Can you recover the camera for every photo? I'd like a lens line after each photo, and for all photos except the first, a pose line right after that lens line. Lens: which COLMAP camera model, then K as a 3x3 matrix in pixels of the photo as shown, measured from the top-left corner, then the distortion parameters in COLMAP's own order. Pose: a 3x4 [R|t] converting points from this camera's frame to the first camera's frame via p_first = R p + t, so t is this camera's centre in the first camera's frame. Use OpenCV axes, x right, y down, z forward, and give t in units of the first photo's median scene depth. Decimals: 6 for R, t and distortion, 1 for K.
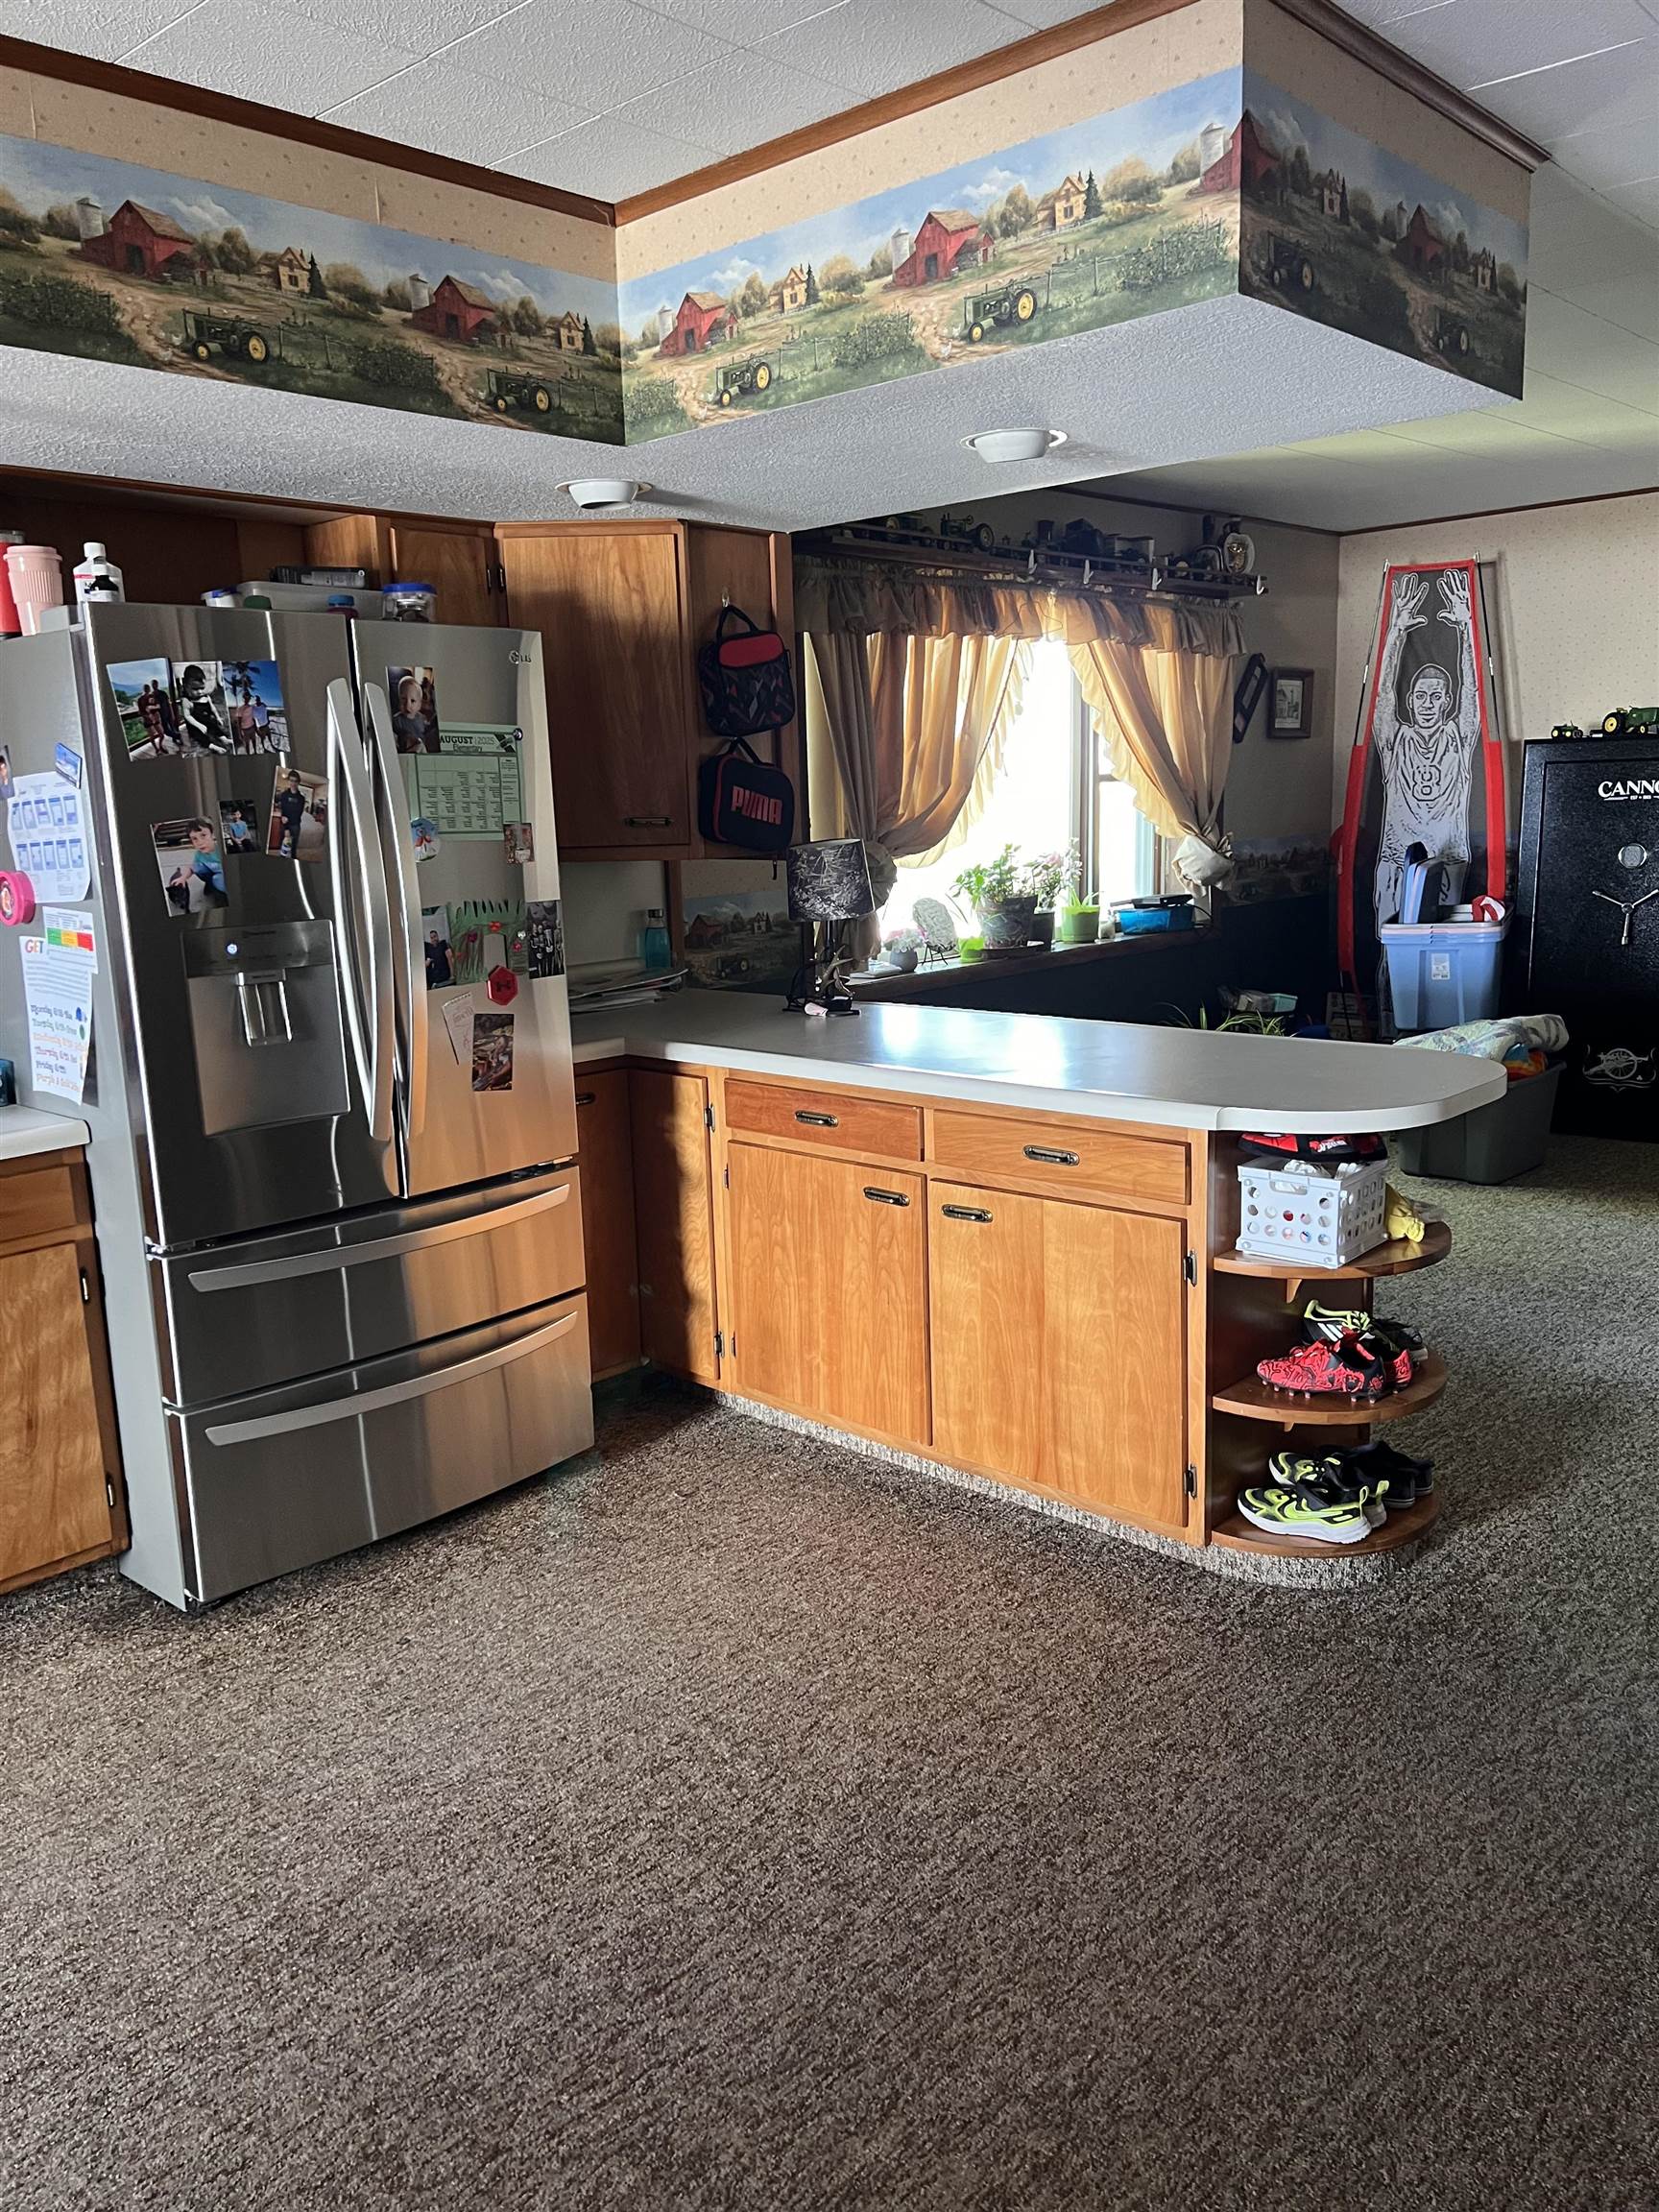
lens RADIAL K [[1643.1, 0, 829.5], [0, 1643.1, 1106.0], [0, 0, 1]] dist [0.025052, -0.035051]
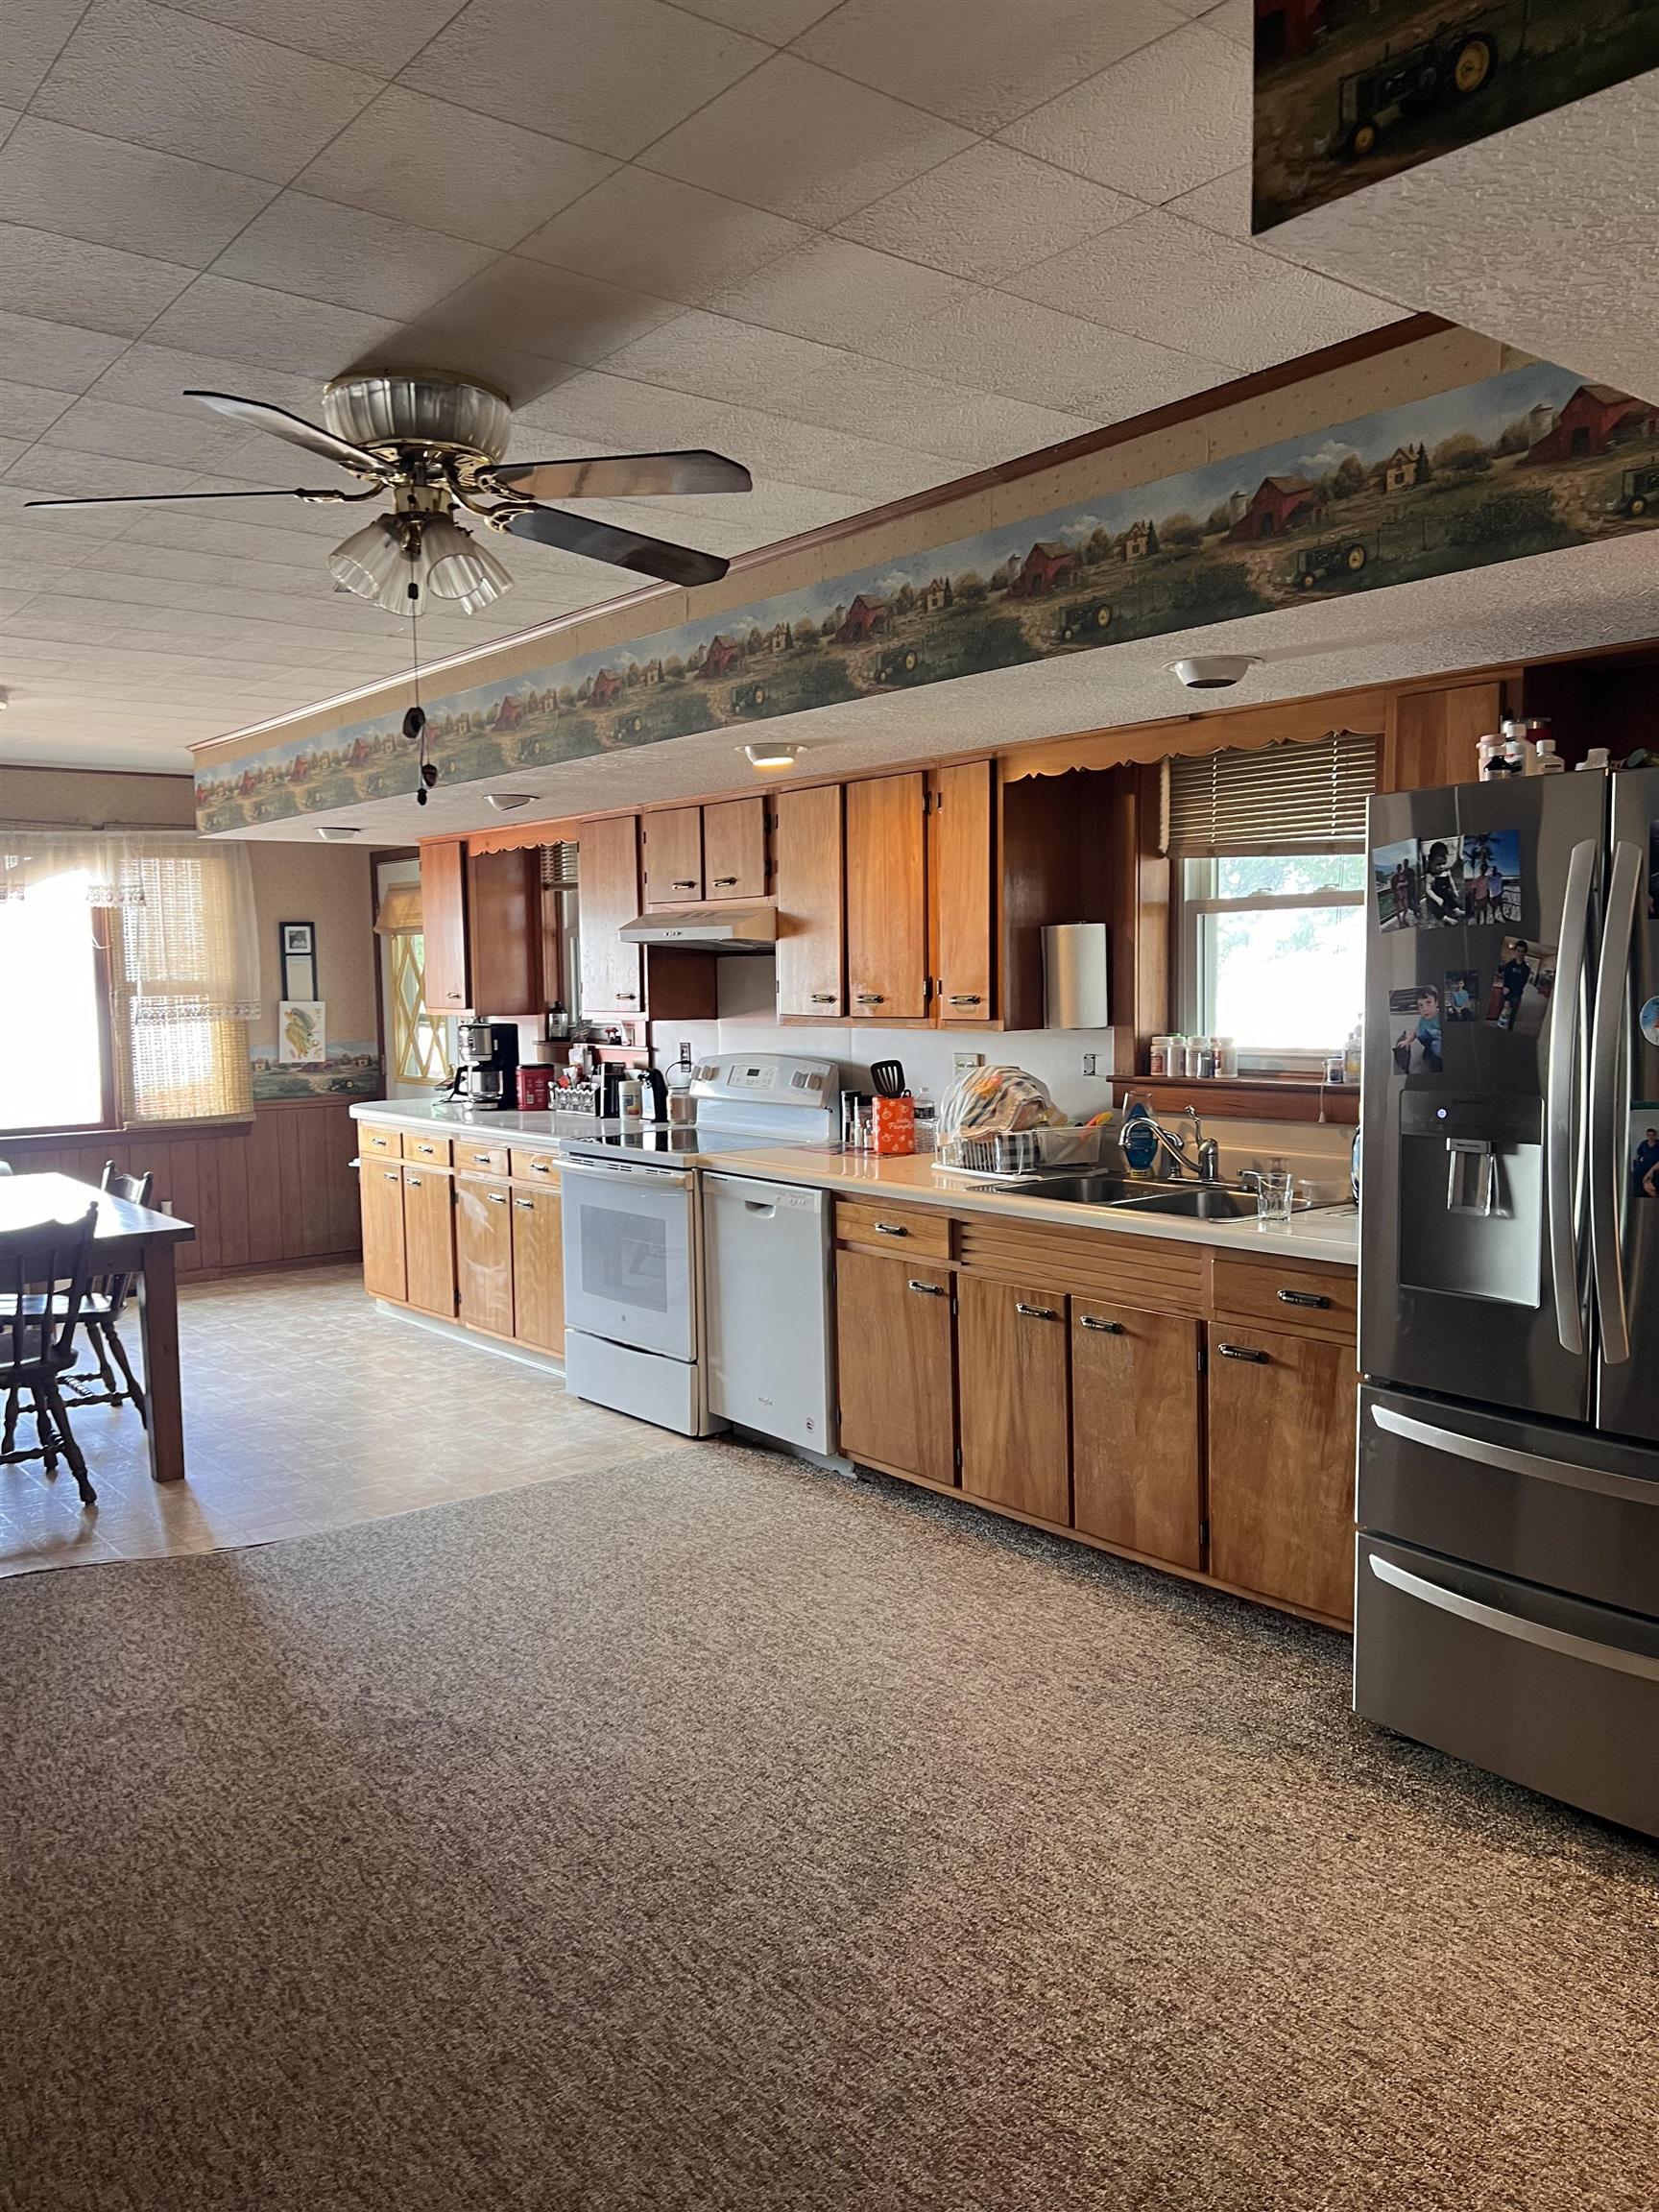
lens RADIAL K [[1681.8, 0, 837.0], [0, 1681.8, 1118.0], [0, 0, 1]] dist [0.023859, -0.027694]
pose [[-0.145712, 0.114980, -0.982623, 0.729393], [-0.175767, 0.974414, 0.140083, -0.175365], [0.973588, 0.193124, -0.121774, 0.773912]]
